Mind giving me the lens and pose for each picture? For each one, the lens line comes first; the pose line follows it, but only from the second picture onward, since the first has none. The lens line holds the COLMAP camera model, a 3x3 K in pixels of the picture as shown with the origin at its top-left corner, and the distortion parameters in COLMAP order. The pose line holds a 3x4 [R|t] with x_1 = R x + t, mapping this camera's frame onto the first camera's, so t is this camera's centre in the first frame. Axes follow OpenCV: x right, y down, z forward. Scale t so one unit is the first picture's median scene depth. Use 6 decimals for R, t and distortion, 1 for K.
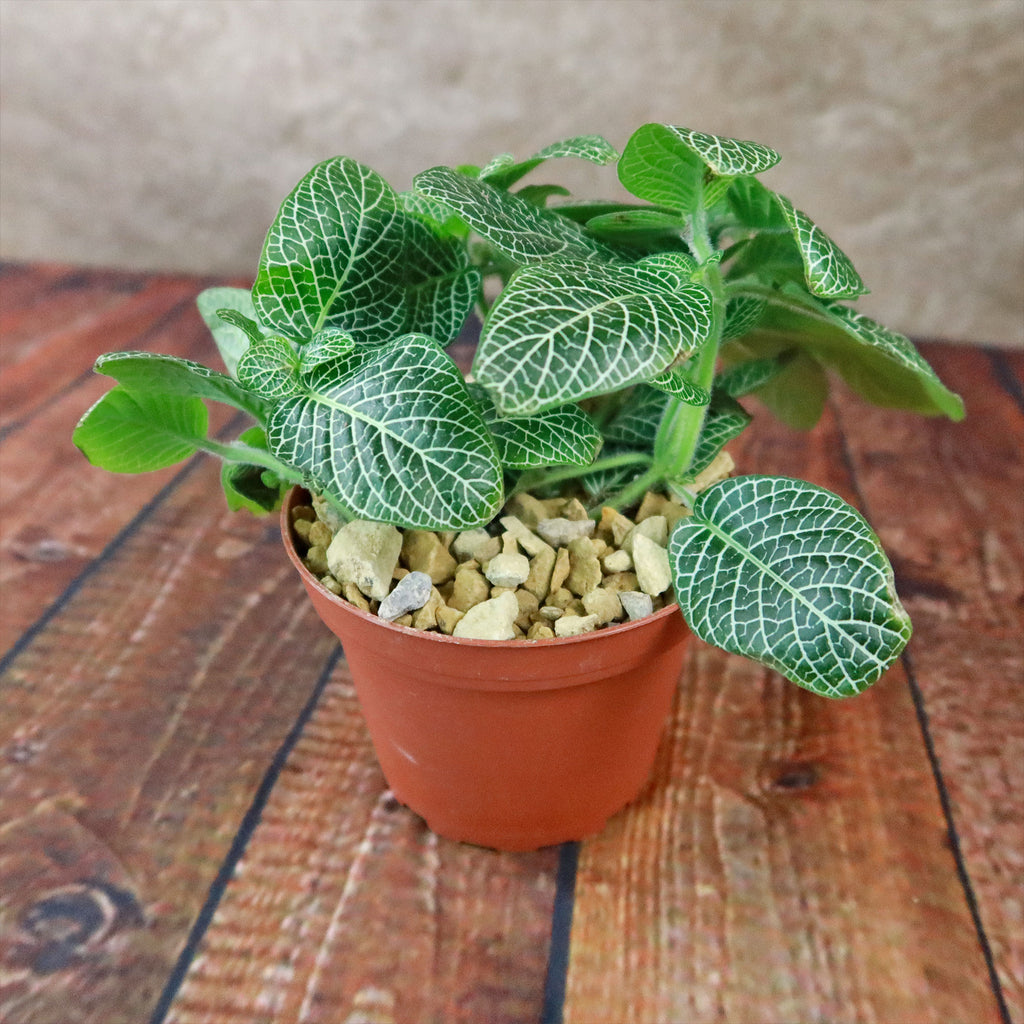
lens RADIAL K [[1139.0, 0, 467.0], [0, 1139.0, 512.4], [0, 0, 1]] dist [-0.026353, 0.001252]
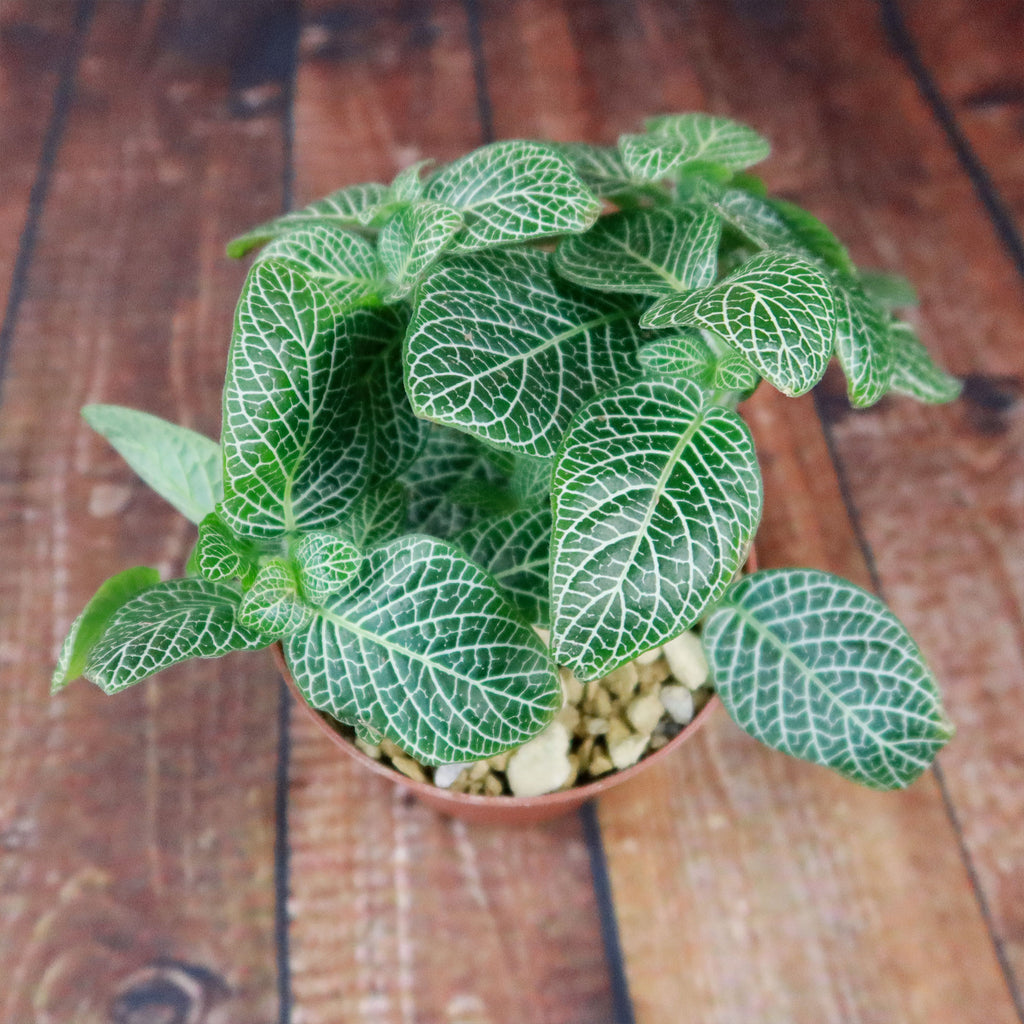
lens RADIAL K [[1297.6, 0, 377.2], [0, 1297.6, 485.9], [0, 0, 1]] dist [-0.014764, -0.094488]
pose [[0.958799, -0.256051, 0.123058, -0.204052], [0.156480, 0.837539, 0.523491, -0.741674], [-0.237106, -0.482666, 0.843098, 0.190839]]
